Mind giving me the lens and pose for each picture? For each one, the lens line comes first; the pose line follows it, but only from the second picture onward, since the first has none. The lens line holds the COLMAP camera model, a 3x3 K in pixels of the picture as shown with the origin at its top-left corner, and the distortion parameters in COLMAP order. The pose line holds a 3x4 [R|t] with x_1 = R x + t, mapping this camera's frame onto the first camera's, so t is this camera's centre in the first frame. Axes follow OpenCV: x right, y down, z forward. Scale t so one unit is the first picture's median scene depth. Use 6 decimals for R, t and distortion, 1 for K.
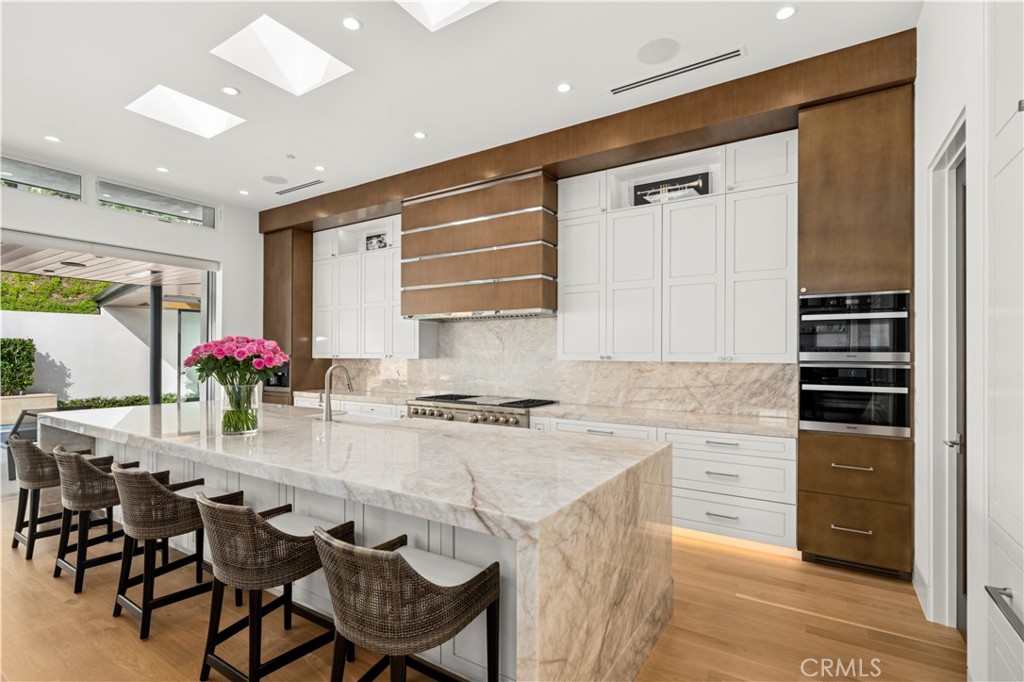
lens RADIAL K [[482.2, 0, 512.0], [0, 482.2, 350.5], [0, 0, 1]] dist [-0.000906, 0.000203]
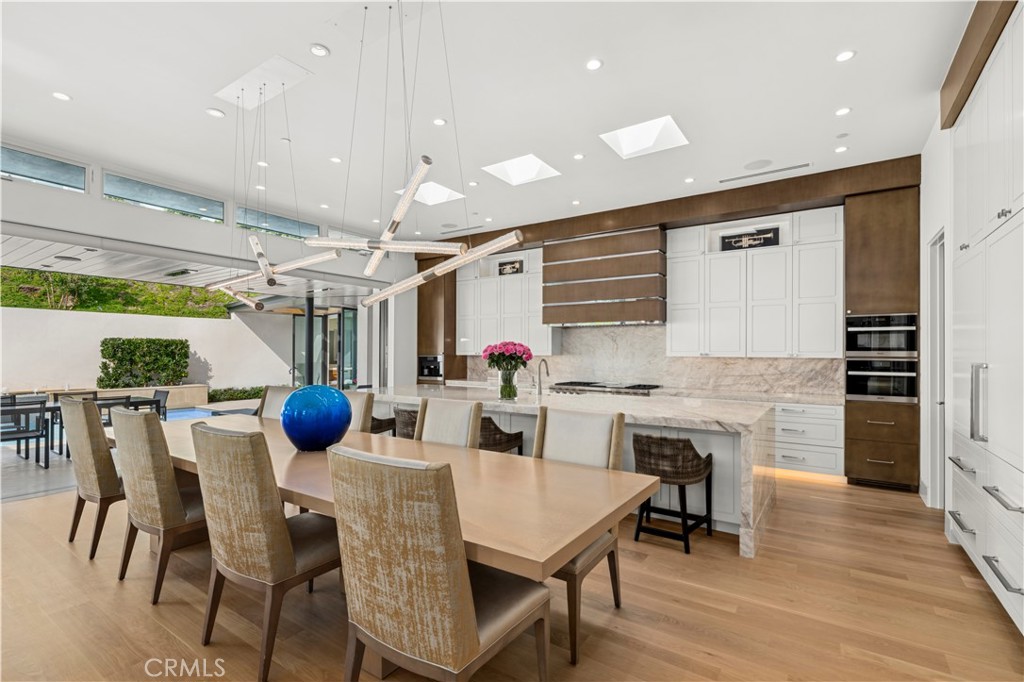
lens RADIAL K [[468.8, 0, 515.7], [0, 468.8, 347.8], [0, 0, 1]] dist [-0.000050, 0.000136]
pose [[0.999599, -0.000546, -0.028300, -0.381469], [0.000531, 1.000000, -0.000550, -0.005643], [0.028300, 0.000535, 0.999599, -0.487738]]
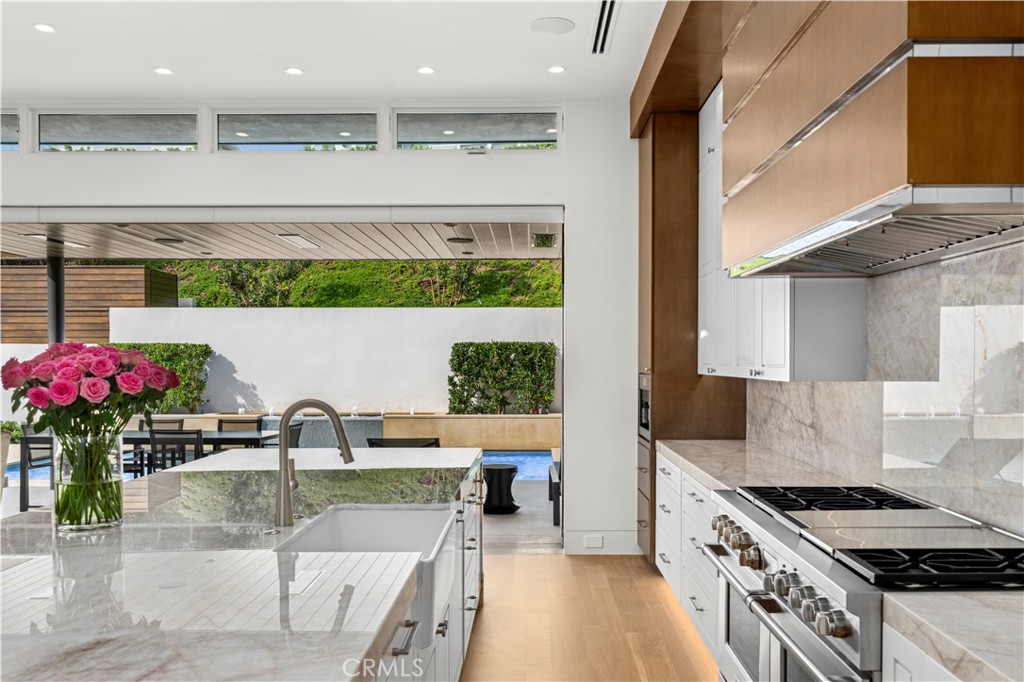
lens RADIAL K [[830.4, 0, 529.8], [0, 830.4, 341.4], [0, 0, 1]] dist [0.005861, 0.001494]
pose [[0.535153, -0.021557, -0.844480, 0.337861], [0.012788, 0.999767, -0.017417, -0.007985], [0.844658, -0.001479, 0.535304, 0.744775]]
